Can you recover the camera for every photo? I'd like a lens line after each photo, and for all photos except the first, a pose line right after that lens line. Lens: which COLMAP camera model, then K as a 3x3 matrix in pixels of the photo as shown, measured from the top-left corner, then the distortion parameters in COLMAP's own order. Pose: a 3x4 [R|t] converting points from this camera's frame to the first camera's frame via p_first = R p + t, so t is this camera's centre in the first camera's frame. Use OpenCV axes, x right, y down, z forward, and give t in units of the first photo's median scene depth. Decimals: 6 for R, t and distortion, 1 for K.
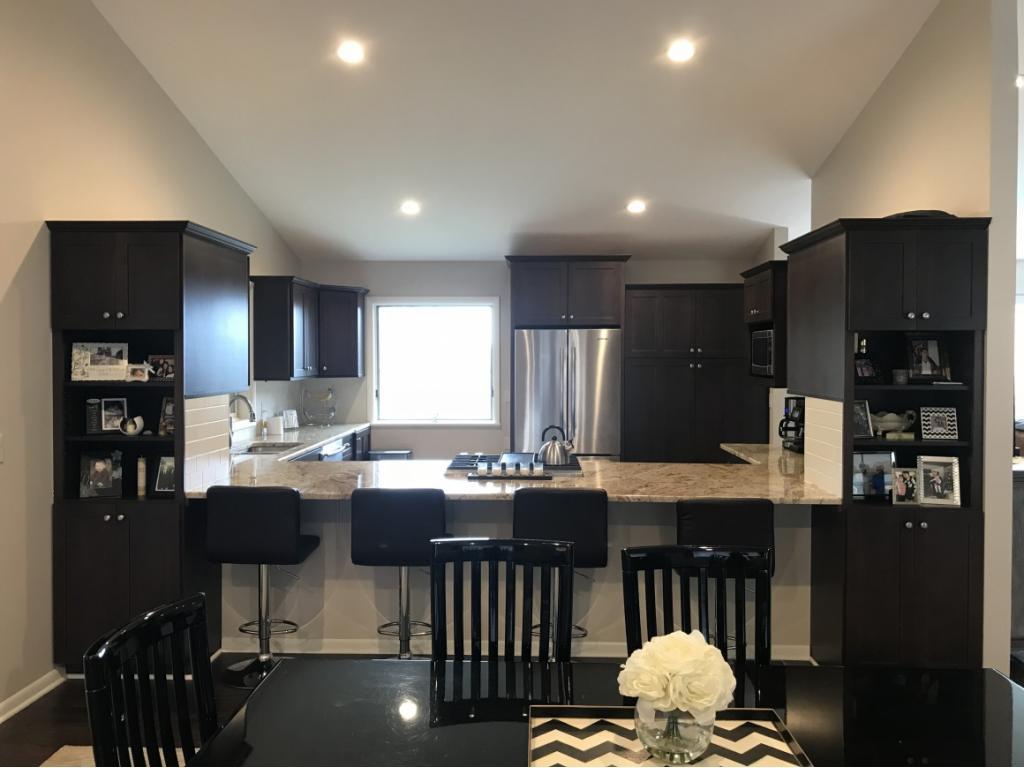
lens RADIAL K [[851.7, 0, 510.0], [0, 851.7, 369.1], [0, 0, 1]] dist [0.120502, -0.241370]
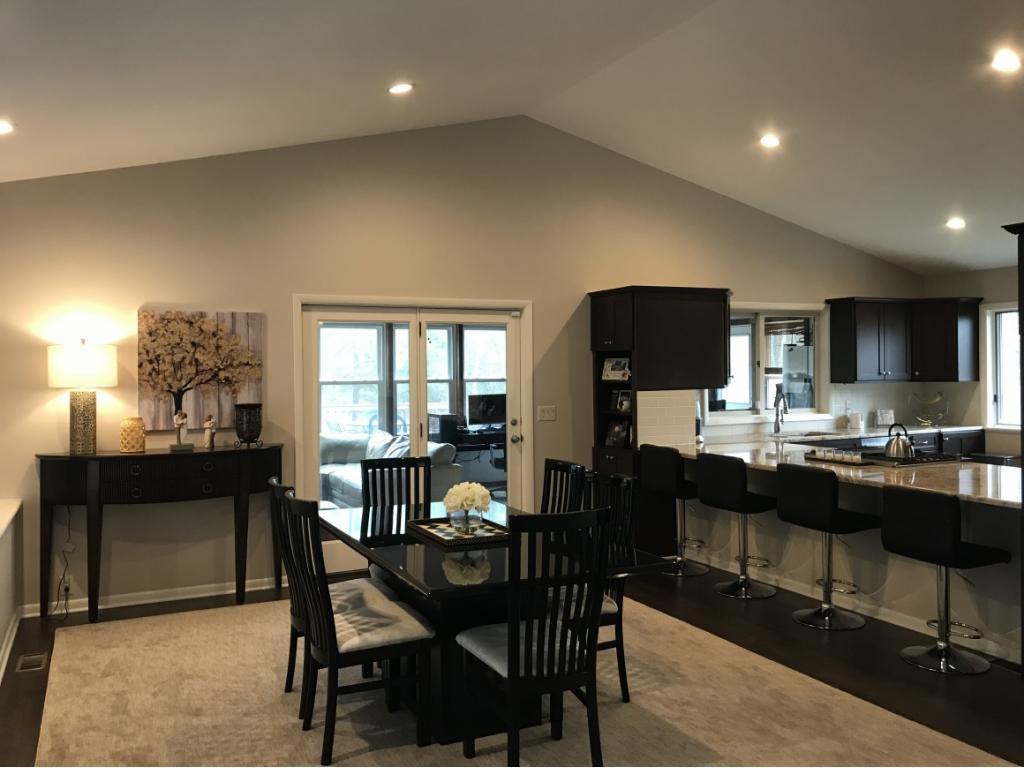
lens RADIAL K [[841.9, 0, 489.6], [0, 841.9, 380.4], [0, 0, 1]] dist [0.053670, -0.090322]
pose [[0.445272, 0.005848, -0.895376, 0.931034], [-0.001528, 0.999982, 0.005771, 0.004861], [0.895394, -0.001202, 0.445273, 0.013908]]
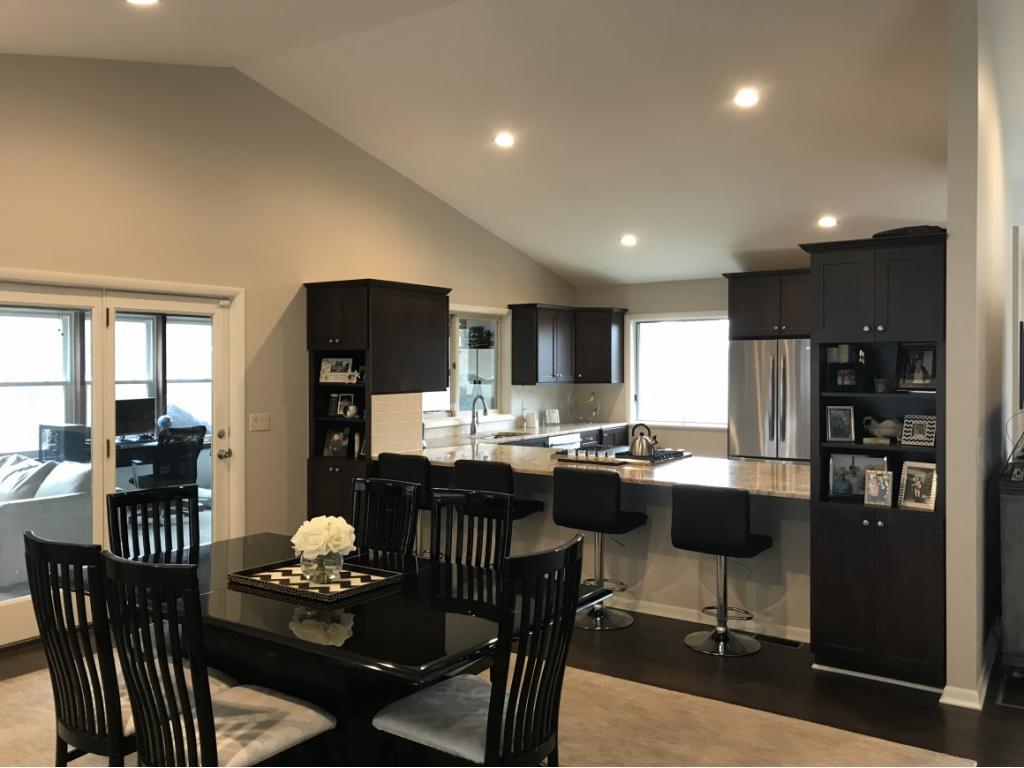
lens RADIAL K [[851.7, 0, 510.0], [0, 851.7, 369.1], [0, 0, 1]] dist [0.120502, -0.241370]
pose [[0.844736, 0.000406, -0.535183, 0.620422], [-0.005324, 0.999957, -0.007646, -0.000779], [0.535157, 0.009308, 0.844702, -0.142897]]
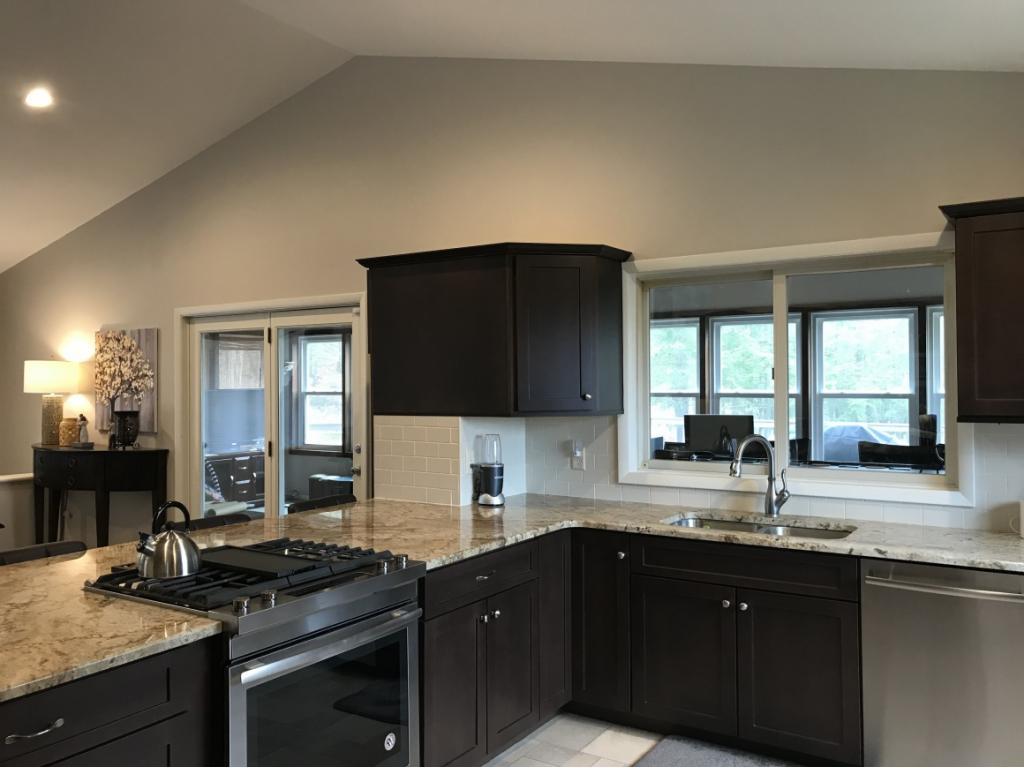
lens RADIAL K [[851.7, 0, 510.0], [0, 851.7, 369.1], [0, 0, 1]] dist [0.120502, -0.241370]
pose [[-0.546174, -0.012838, -0.837574, 0.450157], [-0.008063, 0.999917, -0.010069, -0.014441], [0.837633, 0.001254, -0.546232, 1.725851]]
